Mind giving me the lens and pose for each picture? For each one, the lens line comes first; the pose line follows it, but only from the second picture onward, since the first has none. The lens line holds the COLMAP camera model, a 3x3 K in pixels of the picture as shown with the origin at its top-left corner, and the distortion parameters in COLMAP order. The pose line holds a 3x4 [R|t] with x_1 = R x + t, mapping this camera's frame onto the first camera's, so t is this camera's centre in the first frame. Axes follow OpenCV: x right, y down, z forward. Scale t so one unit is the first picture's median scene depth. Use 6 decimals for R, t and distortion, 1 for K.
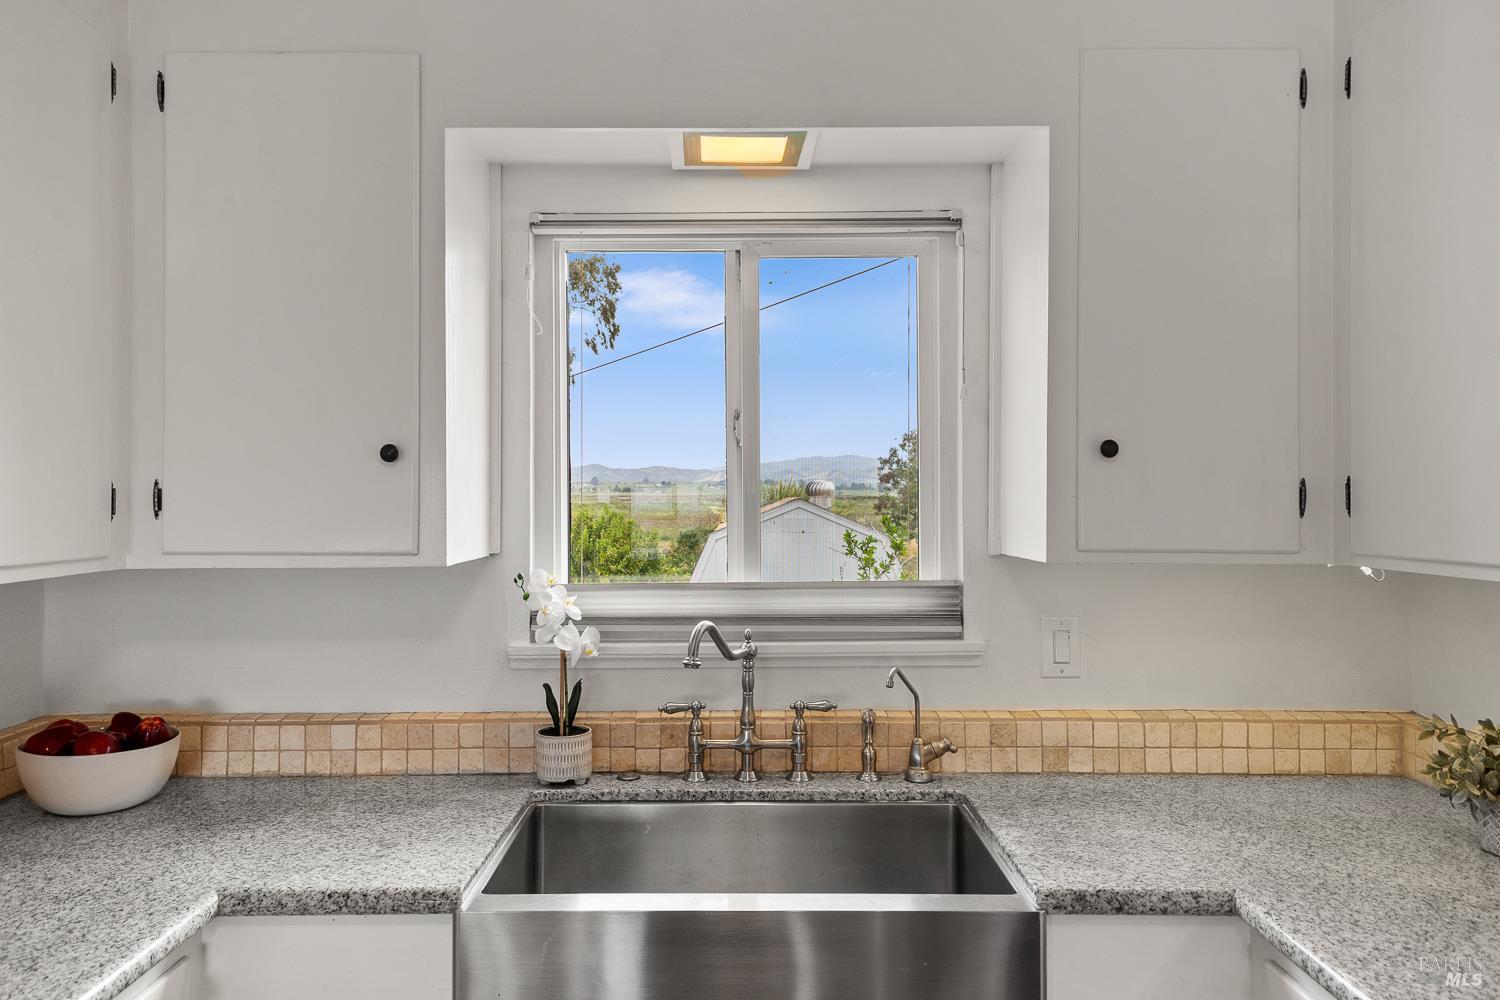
lens RADIAL K [[1096.2, 0, 748.0], [0, 1096.2, 496.2], [0, 0, 1]] dist [-0.005603, -0.001633]
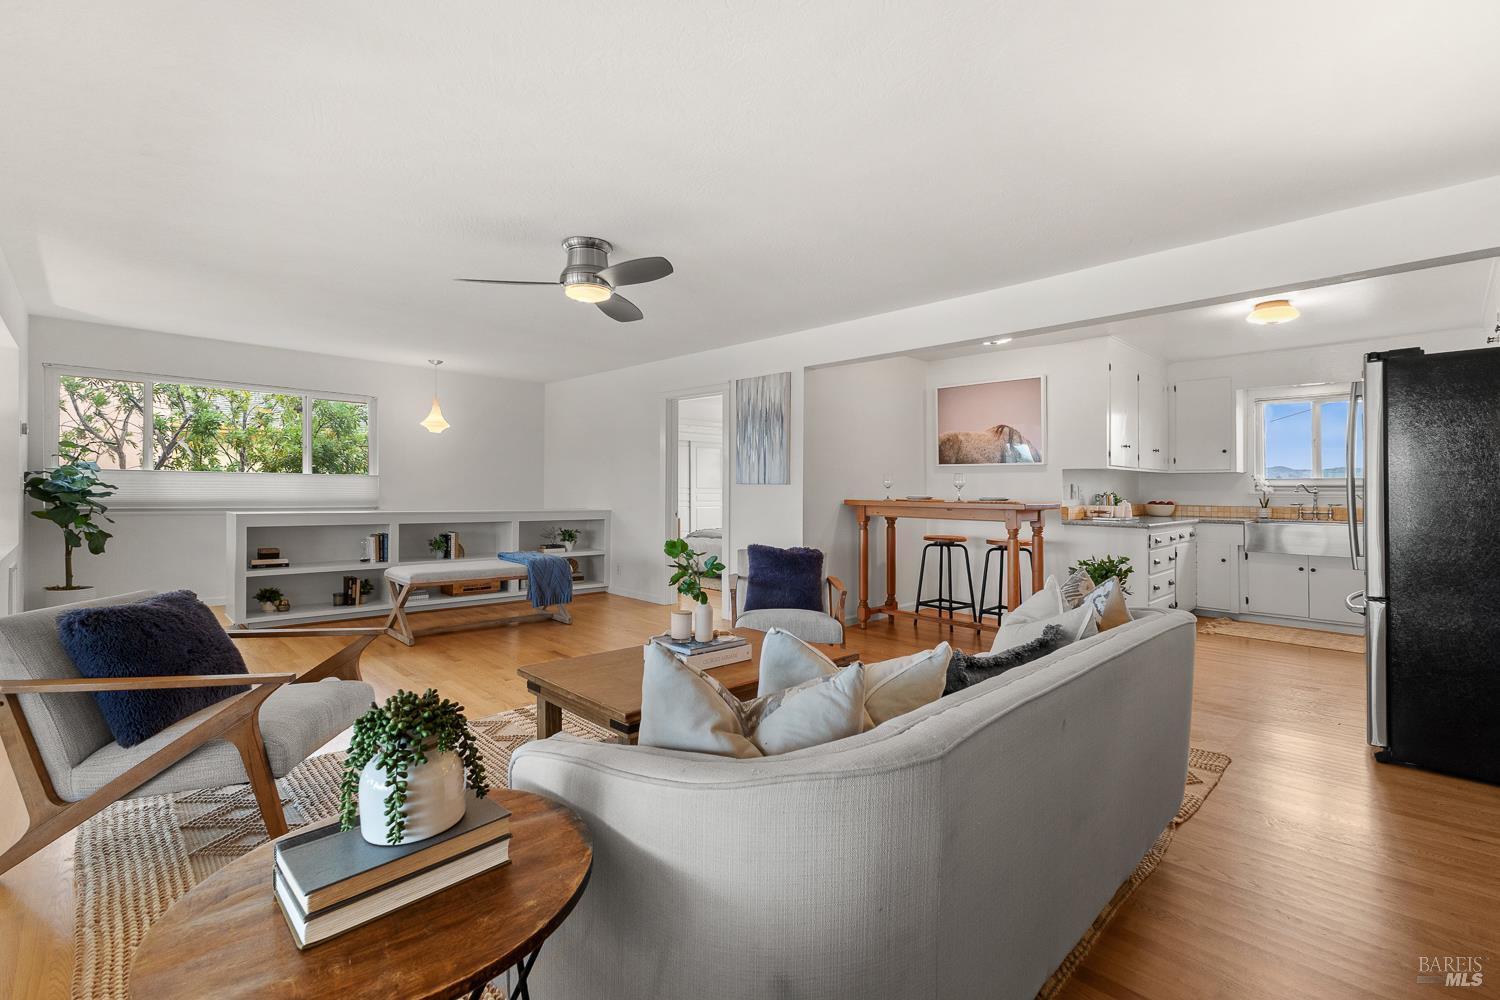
lens RADIAL K [[647.3, 0, 753.1], [0, 647.3, 494.0], [0, 0, 1]] dist [0.003272, 0.000216]
pose [[0.701047, 0.006399, -0.713087, 0.285108], [-0.012552, 0.999916, -0.003368, 0.189213], [0.713005, 0.011312, 0.701068, -2.570678]]
